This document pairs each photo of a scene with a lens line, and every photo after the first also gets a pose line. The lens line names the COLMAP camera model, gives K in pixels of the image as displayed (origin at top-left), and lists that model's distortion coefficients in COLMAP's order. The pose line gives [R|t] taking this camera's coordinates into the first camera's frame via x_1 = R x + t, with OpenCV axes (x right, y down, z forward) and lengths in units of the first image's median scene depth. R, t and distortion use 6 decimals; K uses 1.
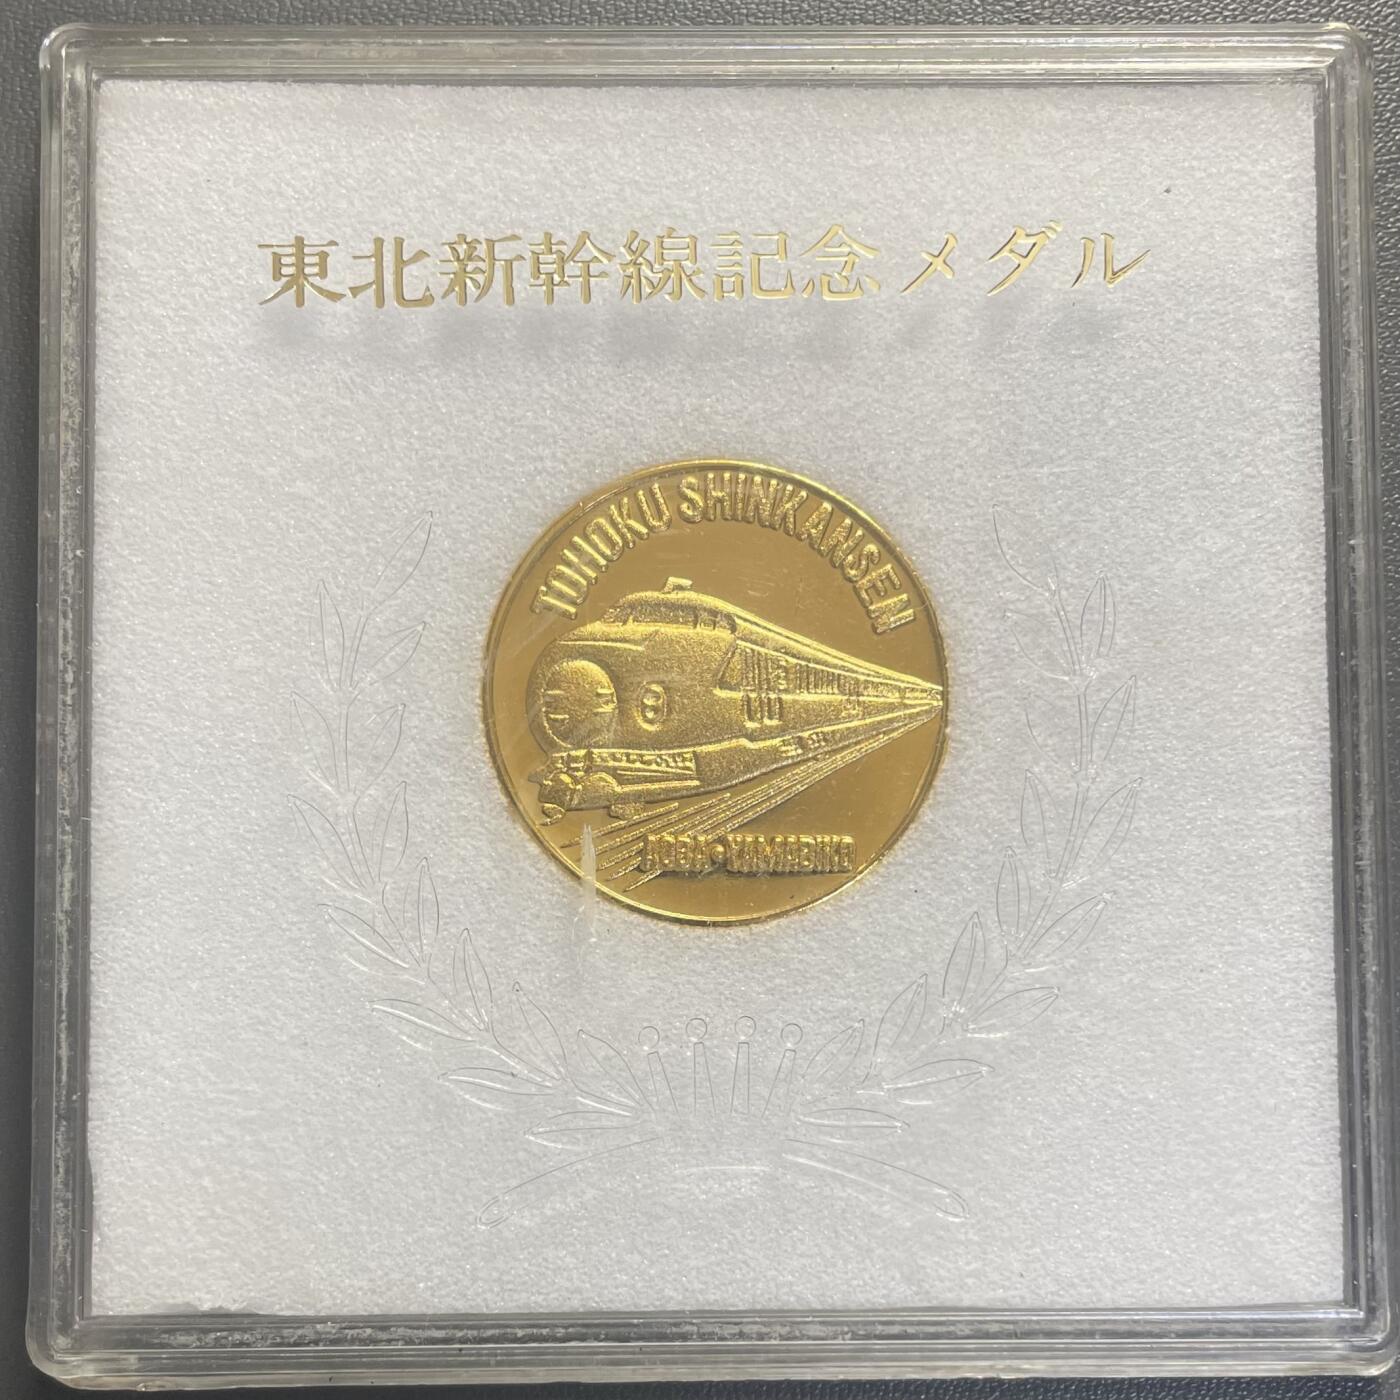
lens RADIAL K [[1577.7, 0, 707.6], [0, 1577.7, 694.2], [0, 0, 1]] dist [-0.005619, 0.000000]
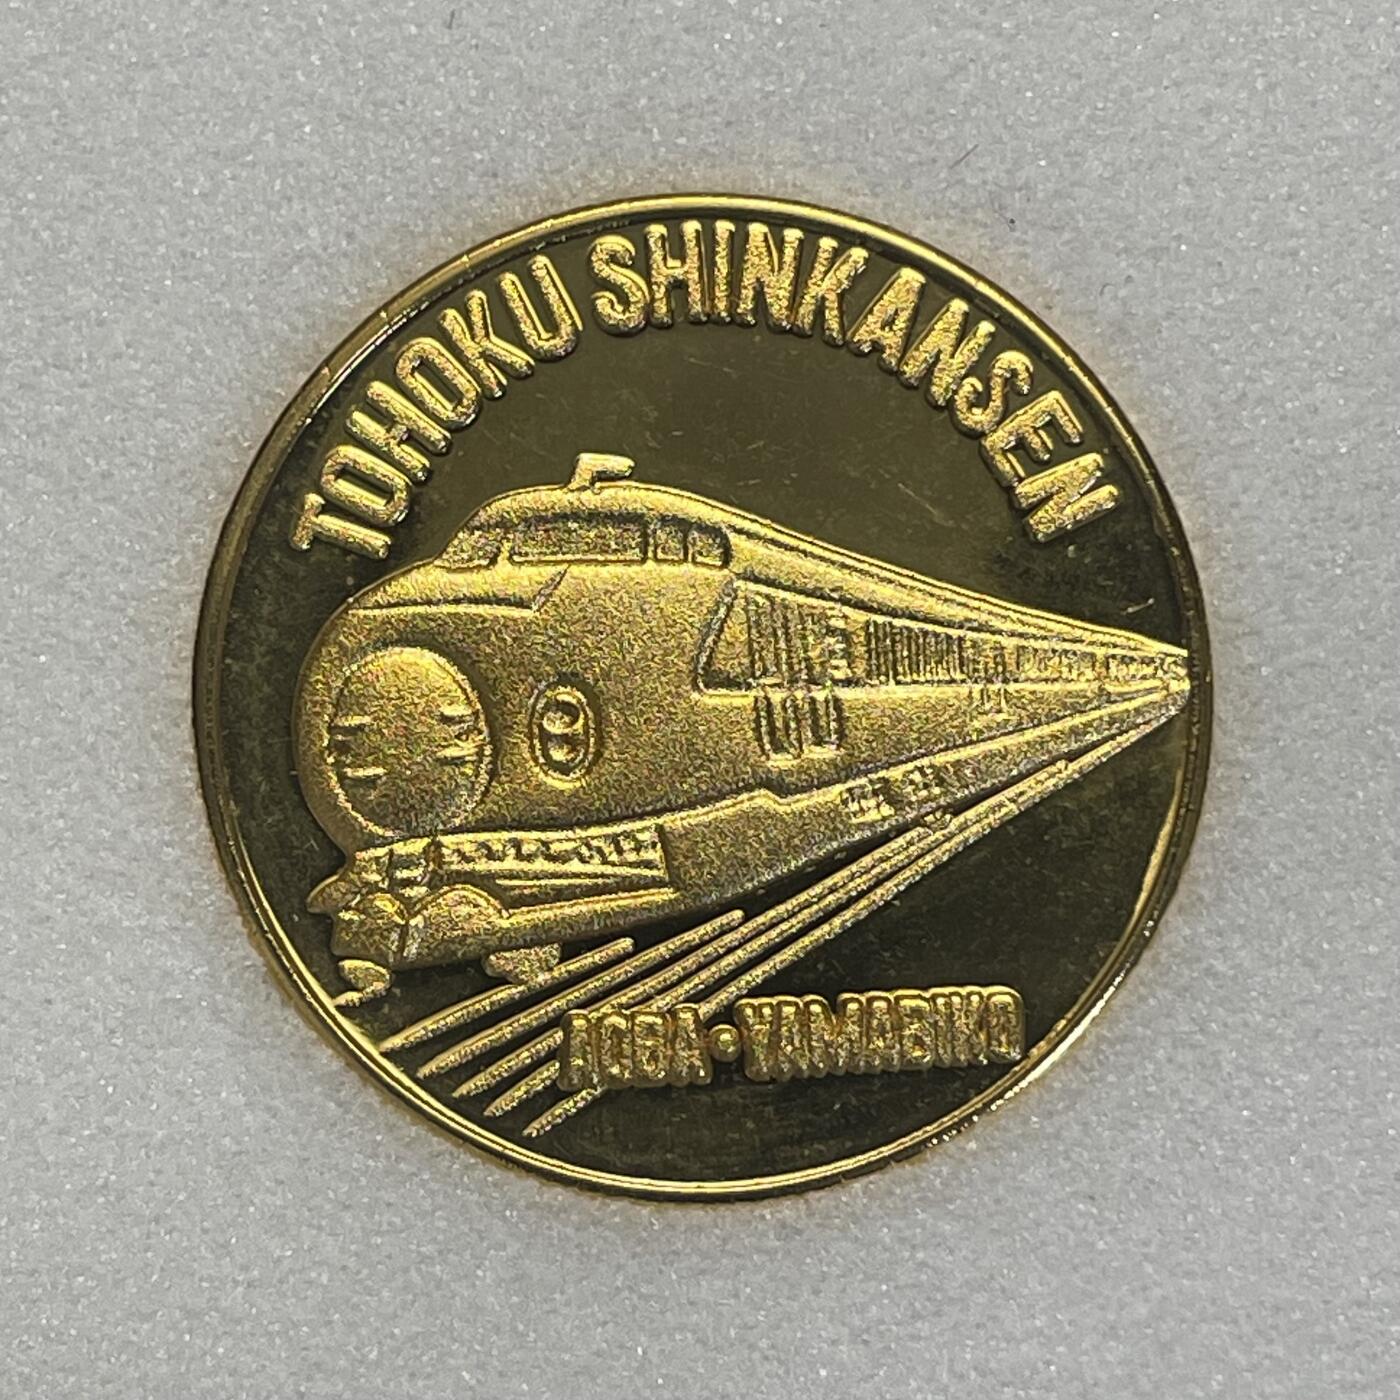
lens RADIAL K [[4423.0, 0, 697.3], [0, 4423.0, 702.8], [0, 0, 1]] dist [0.082127, 0.000000]
pose [[0.997526, -0.067899, 0.018205, -0.018648], [0.067694, 0.997638, 0.011665, -0.014455], [-0.018954, -0.010404, 0.999766, -0.297983]]
